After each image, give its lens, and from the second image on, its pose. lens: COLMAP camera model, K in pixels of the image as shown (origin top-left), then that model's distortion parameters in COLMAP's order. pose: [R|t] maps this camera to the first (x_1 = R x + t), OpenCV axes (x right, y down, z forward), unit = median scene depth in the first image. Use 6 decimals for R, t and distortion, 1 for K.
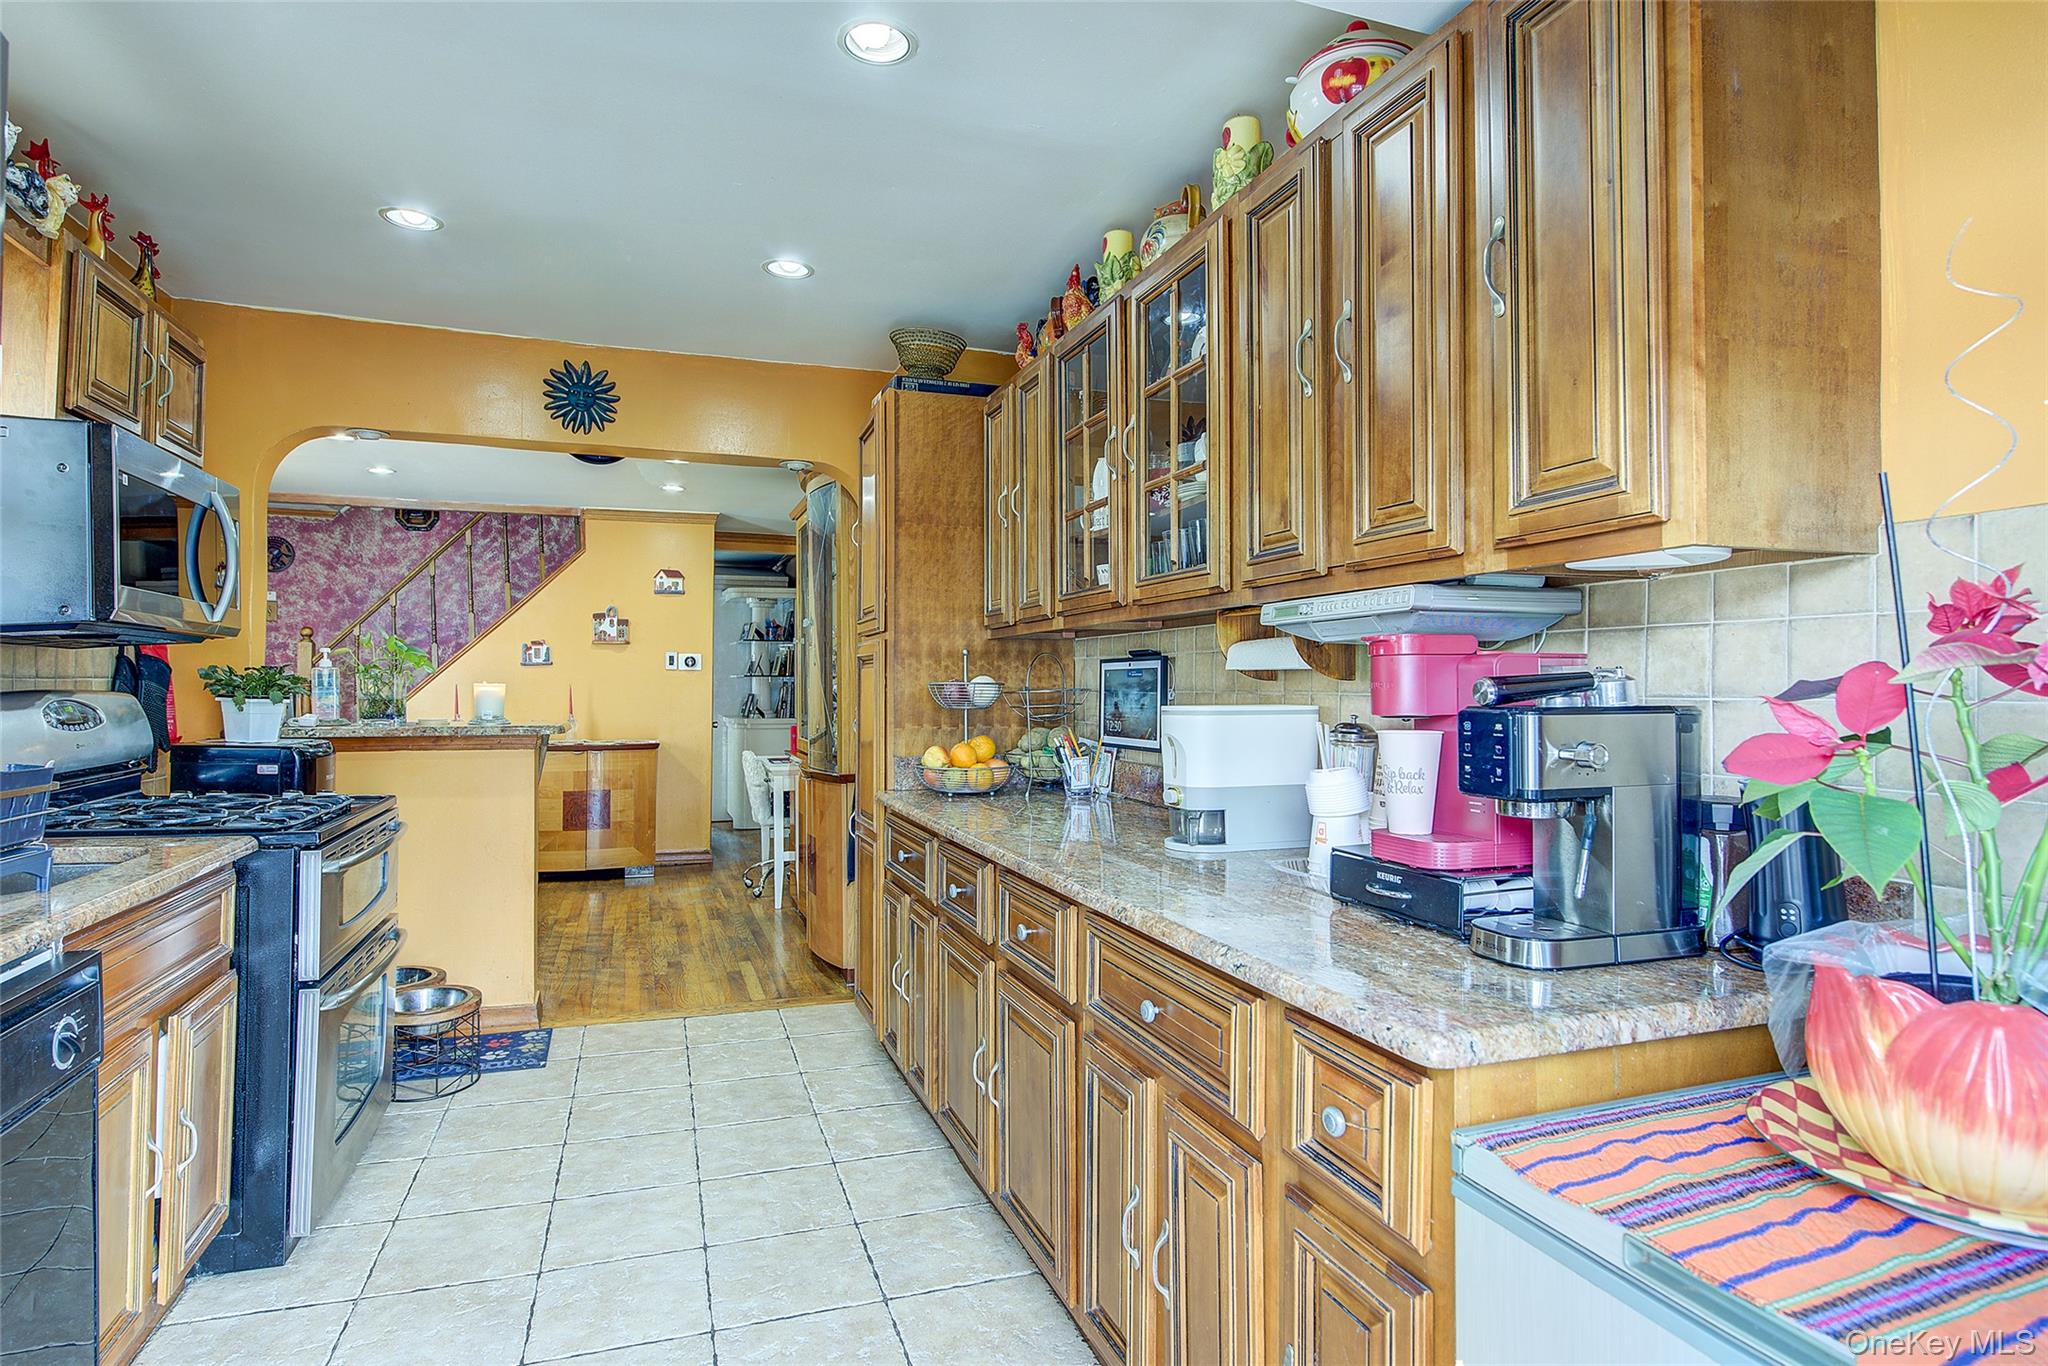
lens RADIAL K [[1083.8, 0, 1030.0], [0, 1083.8, 680.1], [0, 0, 1]] dist [-0.000758, -0.001195]
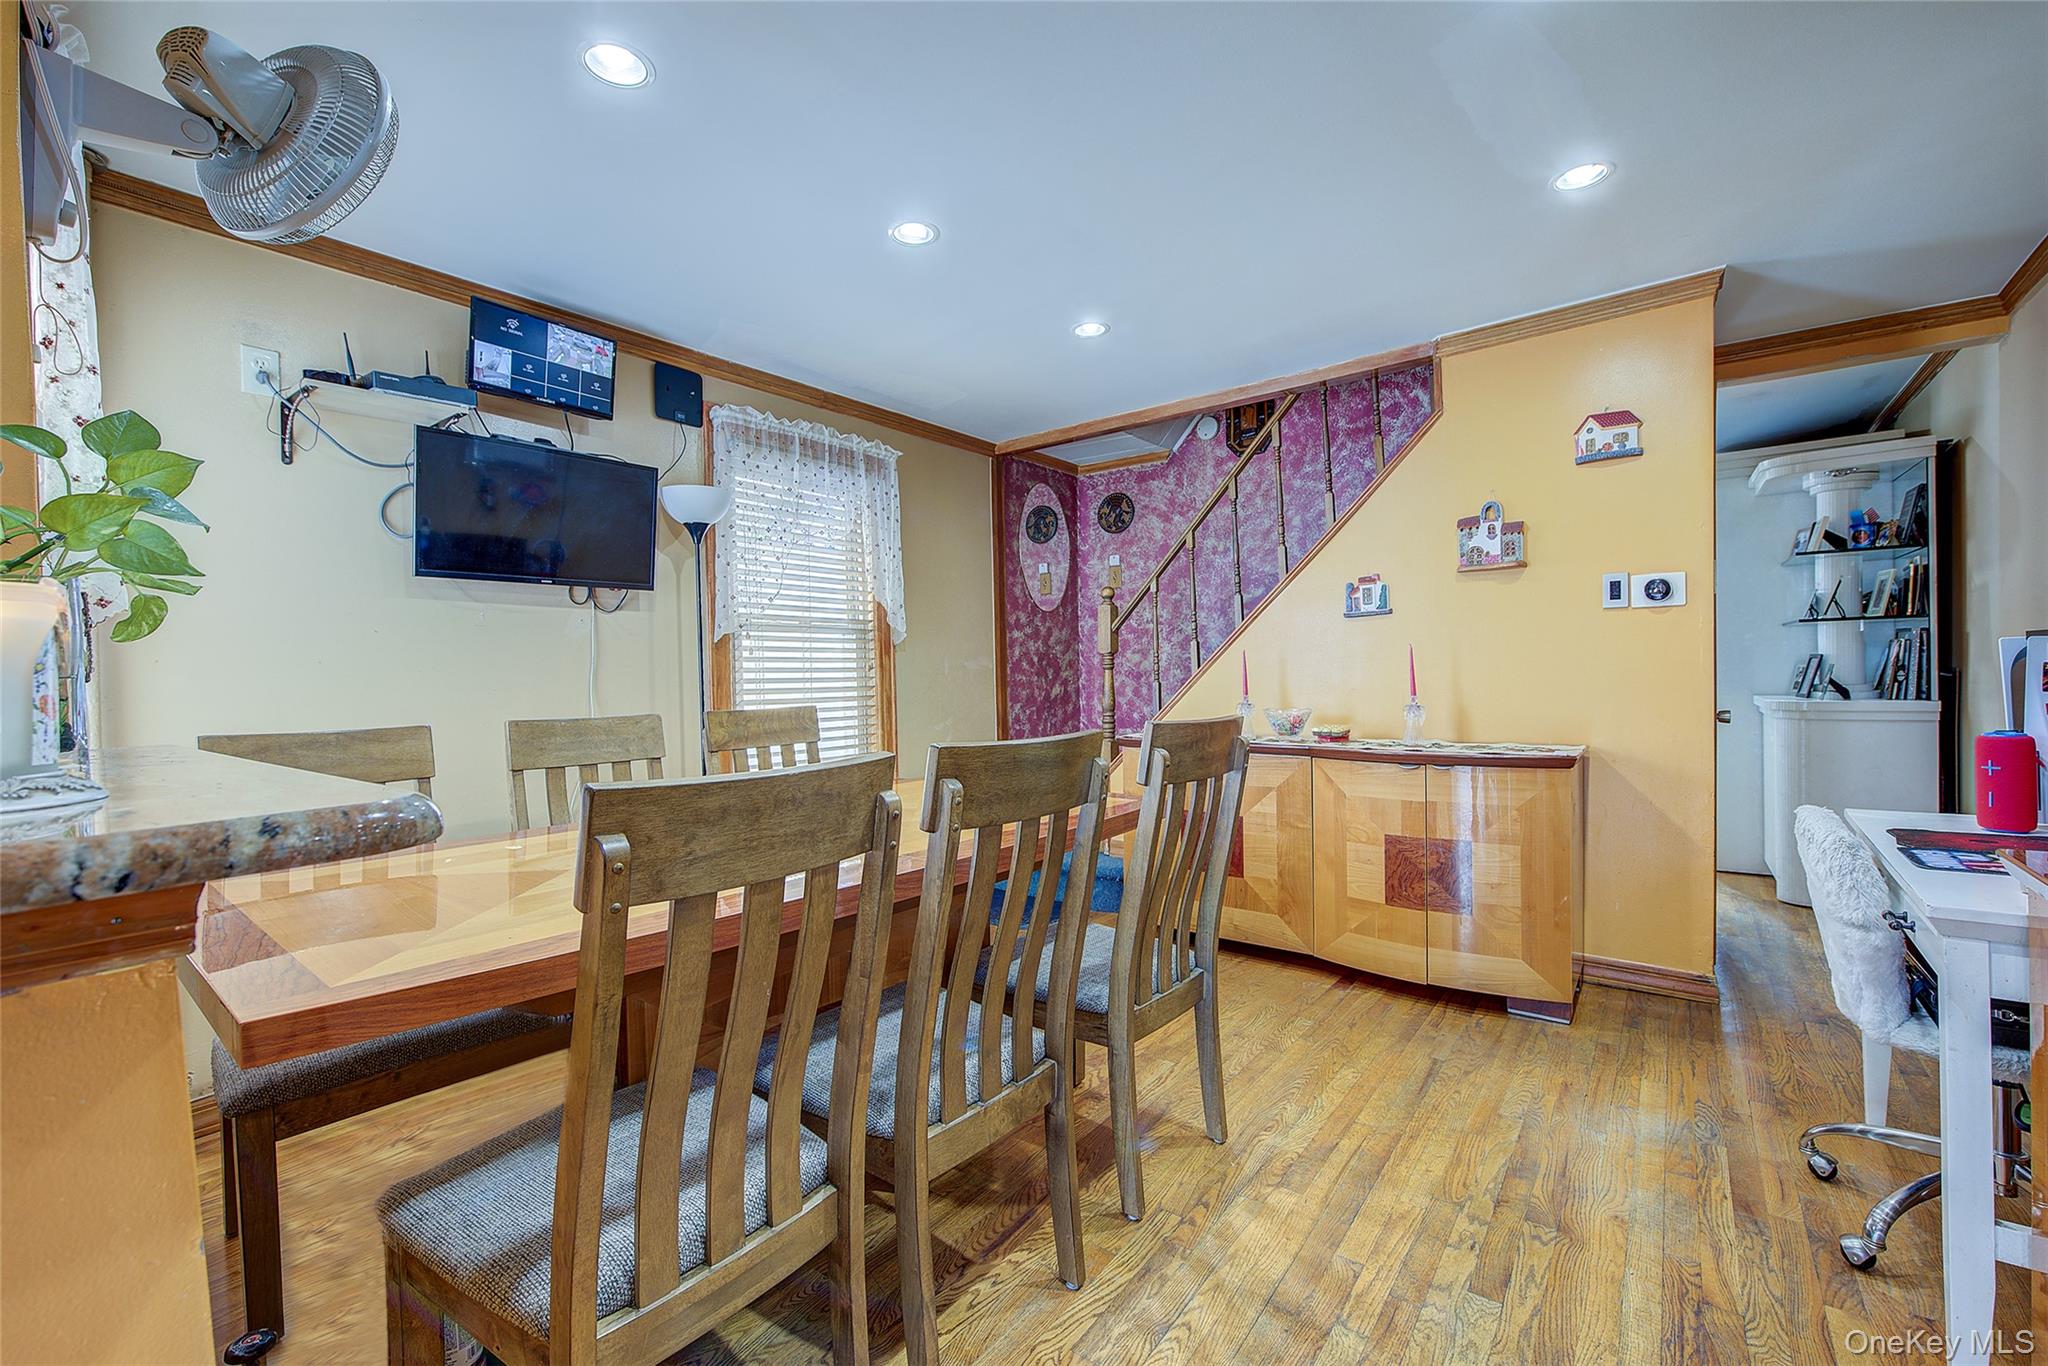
lens RADIAL K [[826.6, 0, 1064.5], [0, 826.6, 685.5], [0, 0, 1]] dist [-0.001796, -0.000267]
pose [[0.553210, -0.001482, -0.833040, -0.308198], [0.029240, 0.999417, 0.017640, 0.025367], [0.832528, -0.034117, 0.552931, 1.163603]]
